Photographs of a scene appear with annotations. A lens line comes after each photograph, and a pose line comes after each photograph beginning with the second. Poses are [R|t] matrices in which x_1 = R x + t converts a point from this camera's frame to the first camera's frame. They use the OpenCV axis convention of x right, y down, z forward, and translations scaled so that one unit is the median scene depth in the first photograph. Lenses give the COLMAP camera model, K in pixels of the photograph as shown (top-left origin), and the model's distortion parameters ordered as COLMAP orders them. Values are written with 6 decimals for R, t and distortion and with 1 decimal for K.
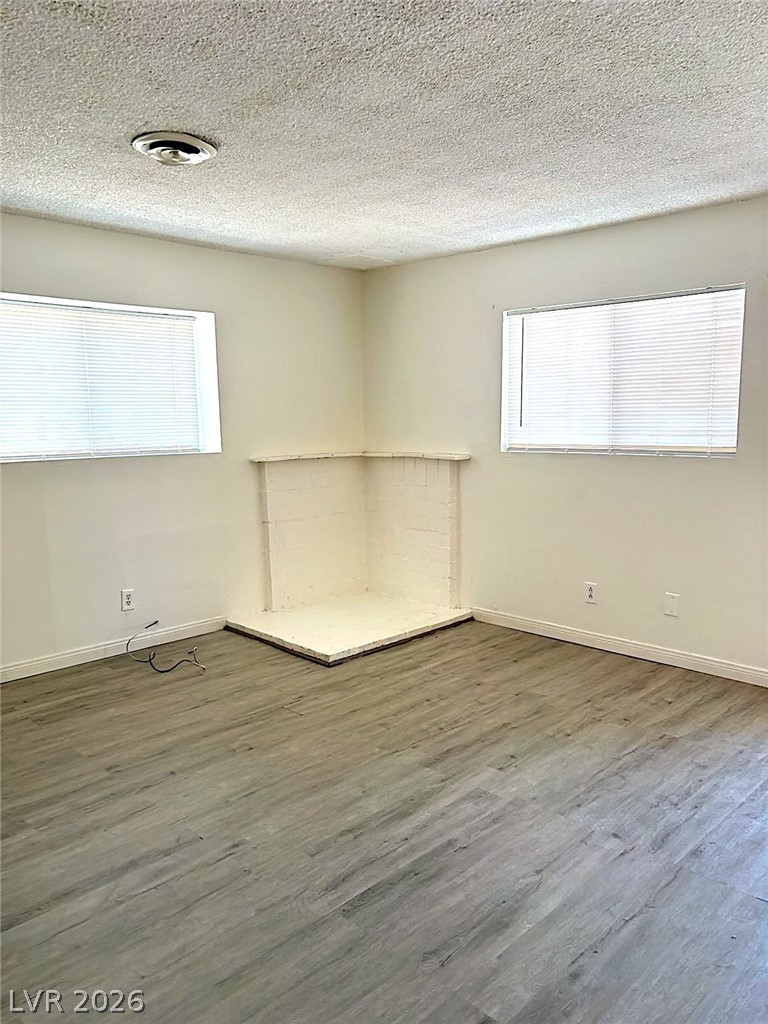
lens RADIAL K [[767.5, 0, 385.7], [0, 767.5, 536.3], [0, 0, 1]] dist [0.057653, -0.050160]
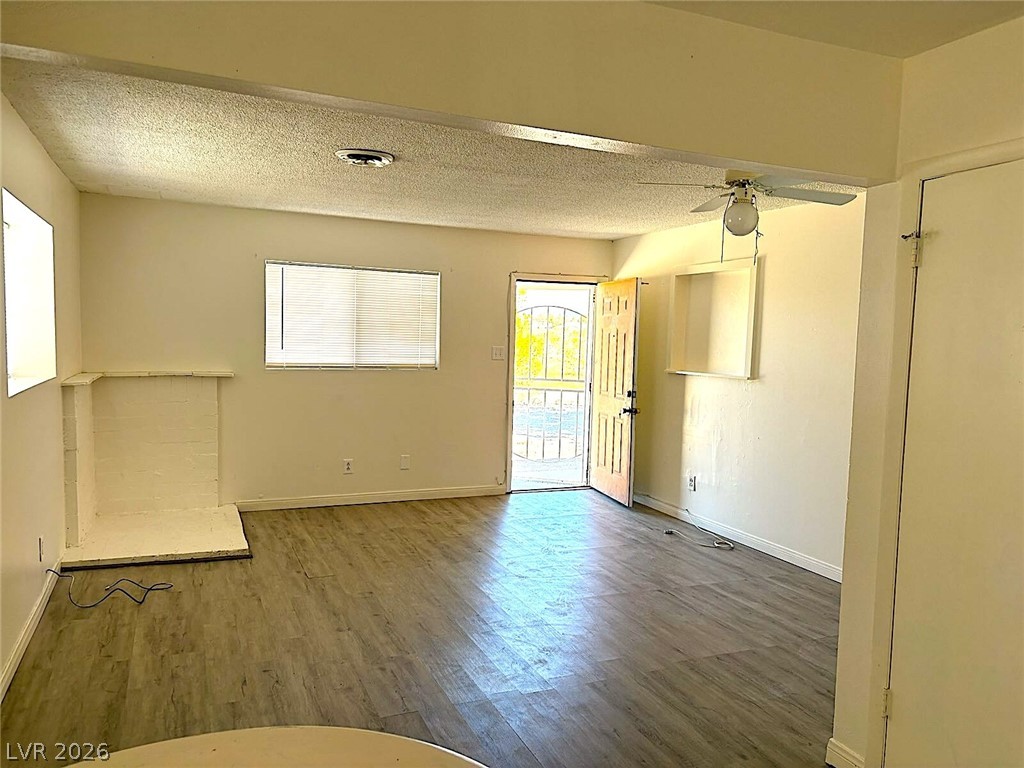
lens RADIAL K [[767.5, 0, 515.6], [0, 767.5, 386.9], [0, 0, 1]] dist [0.057653, -0.050160]
pose [[0.370537, -0.039797, 0.927965, -1.029355], [0.117739, 0.993035, -0.004426, -0.032402], [-0.921325, 0.110898, 0.372642, 0.187754]]
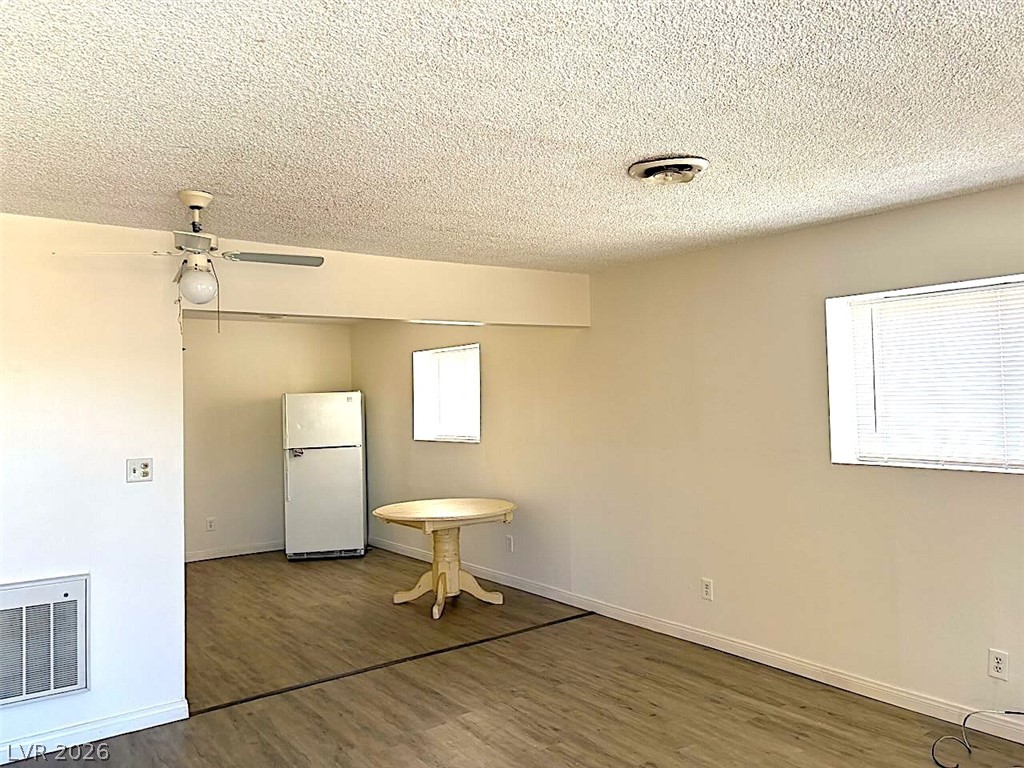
lens RADIAL K [[767.5, 0, 511.5], [0, 767.5, 380.5], [0, 0, 1]] dist [0.057653, -0.050160]
pose [[-0.152081, -0.010103, -0.988316, 0.521344], [-0.139481, 0.990160, 0.011341, -0.142494], [0.978477, 0.139576, -0.151993, 0.681429]]
